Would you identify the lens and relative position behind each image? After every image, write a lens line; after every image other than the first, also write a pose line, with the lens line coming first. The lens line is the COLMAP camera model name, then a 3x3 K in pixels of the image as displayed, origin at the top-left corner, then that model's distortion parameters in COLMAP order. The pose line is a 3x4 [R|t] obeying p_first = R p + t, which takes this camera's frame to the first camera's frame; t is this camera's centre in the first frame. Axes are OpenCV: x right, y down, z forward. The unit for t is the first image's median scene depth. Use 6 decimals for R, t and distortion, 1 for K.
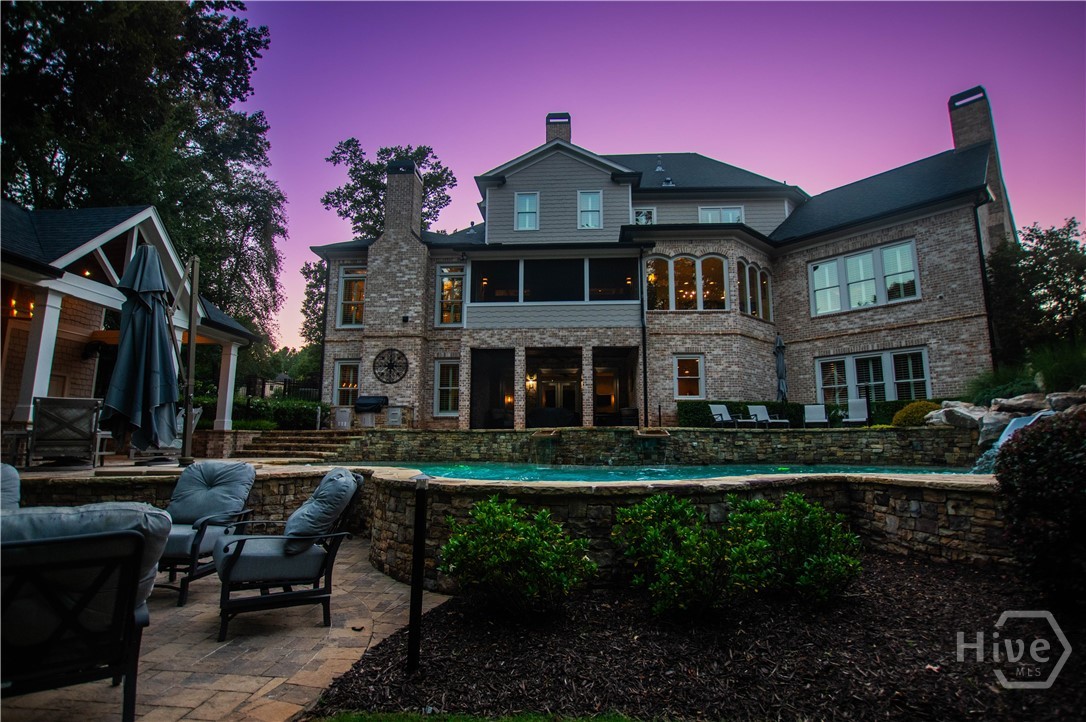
lens RADIAL K [[524.1, 0, 550.8], [0, 524.1, 361.7], [0, 0, 1]] dist [-0.028500, 0.002365]
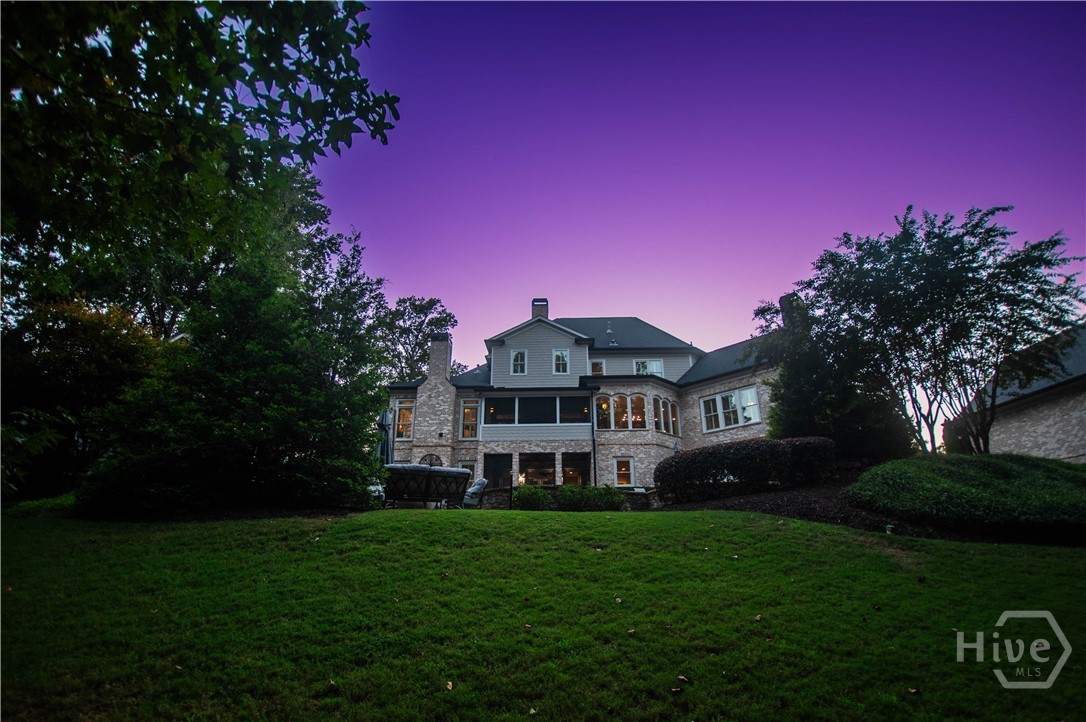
lens RADIAL K [[524.1, 0, 545.0], [0, 524.1, 361.9], [0, 0, 1]] dist [-0.028500, 0.002365]
pose [[0.999658, 0.003570, 0.025888, -0.012338], [0.002139, 0.976124, -0.217203, 0.045360], [-0.026046, 0.217185, 0.975783, -0.569154]]
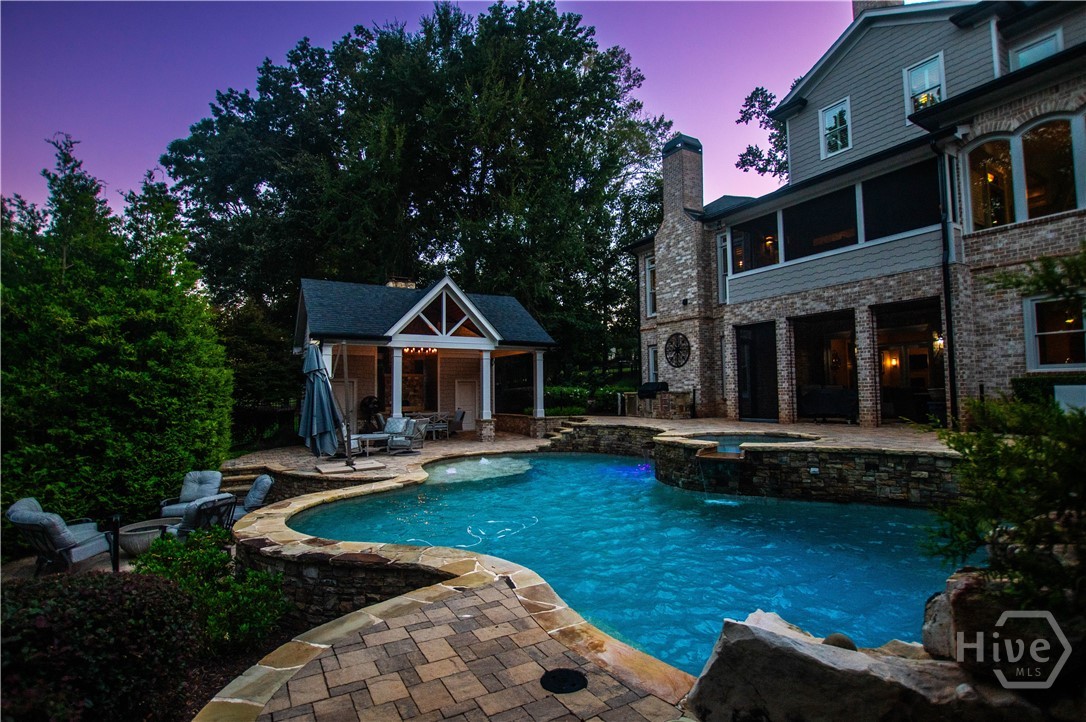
lens RADIAL K [[524.1, 0, 544.4], [0, 524.1, 362.9], [0, 0, 1]] dist [-0.028500, 0.002365]
pose [[0.561991, -0.058833, -0.825048, 0.394591], [0.142220, 0.989485, 0.026316, -0.031651], [0.814825, -0.132128, 0.564449, 0.207457]]
